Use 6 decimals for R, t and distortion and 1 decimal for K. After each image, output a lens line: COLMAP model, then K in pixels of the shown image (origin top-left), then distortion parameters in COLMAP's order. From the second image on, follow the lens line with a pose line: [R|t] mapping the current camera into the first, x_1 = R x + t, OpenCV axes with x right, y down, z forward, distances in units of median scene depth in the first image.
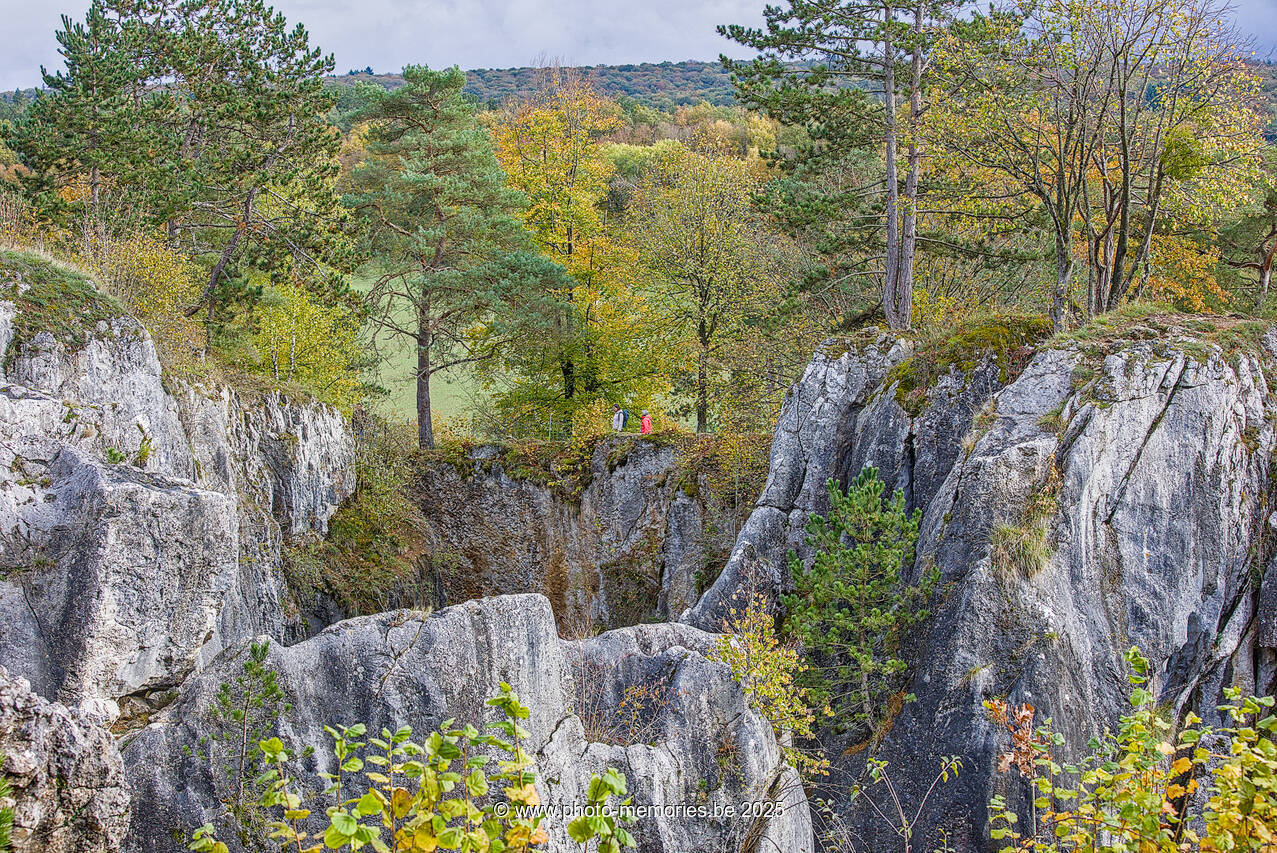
lens RADIAL K [[2546.2, 0, 638.7], [0, 2546.2, 516.5], [0, 0, 1]] dist [-0.358416, 0.246536]
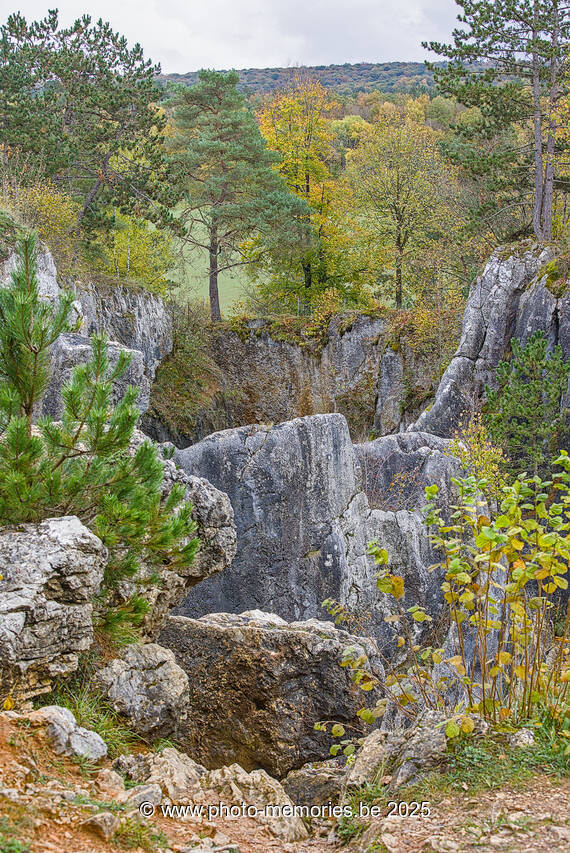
lens RADIAL K [[1691.2, 0, 284.4], [0, 1691.2, 519.5], [0, 0, 1]] dist [-0.293326, -0.179711]
pose [[0.999554, -0.009531, -0.028306, -0.026084], [0.012050, 0.995851, 0.090193, 0.000957], [0.027329, -0.090494, 0.995522, -0.016424]]
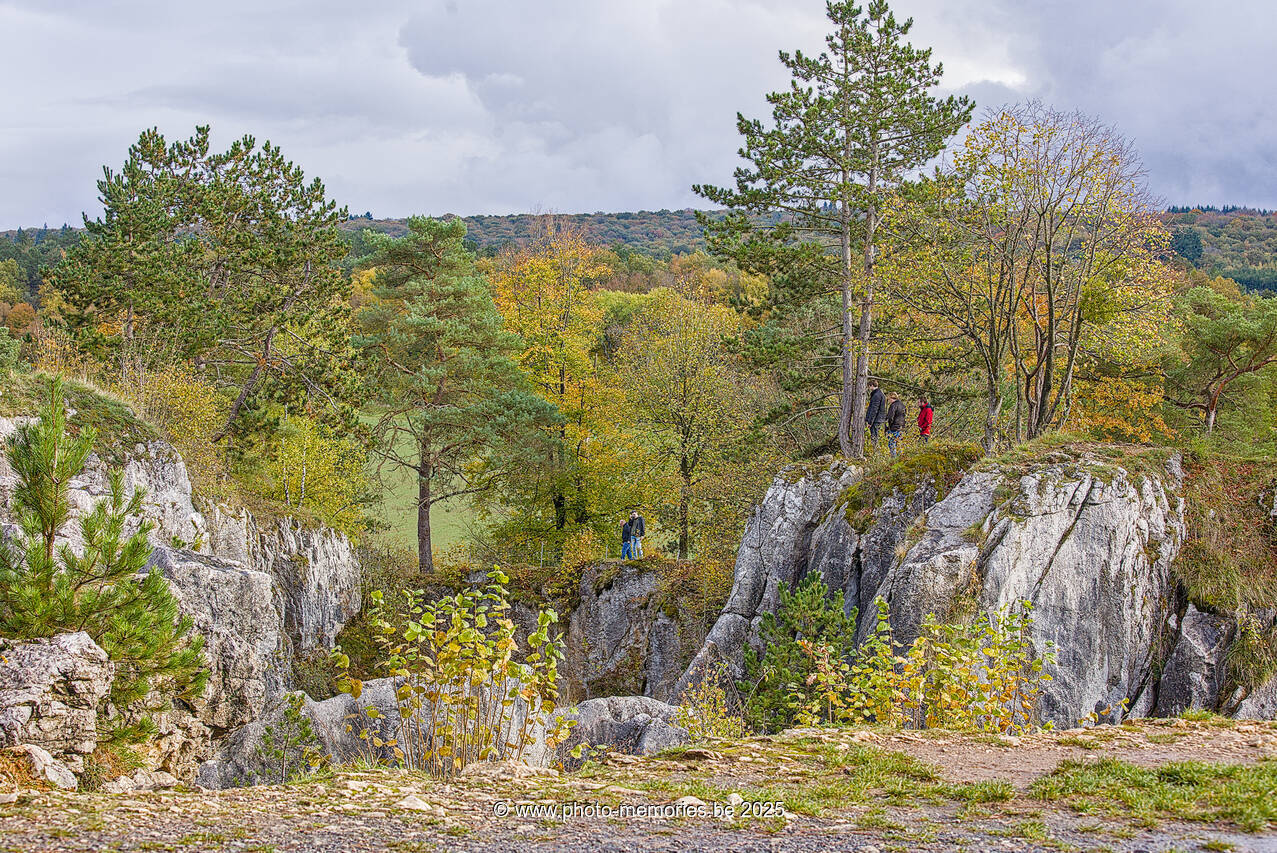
lens RADIAL K [[2546.2, 0, 638.7], [0, 2546.2, 516.5], [0, 0, 1]] dist [-0.358416, 0.246536]
pose [[0.999964, 0.008321, 0.001745, 0.006403], [-0.008206, 0.998281, -0.058024, 0.017456], [-0.002225, 0.058007, 0.998314, -0.117633]]
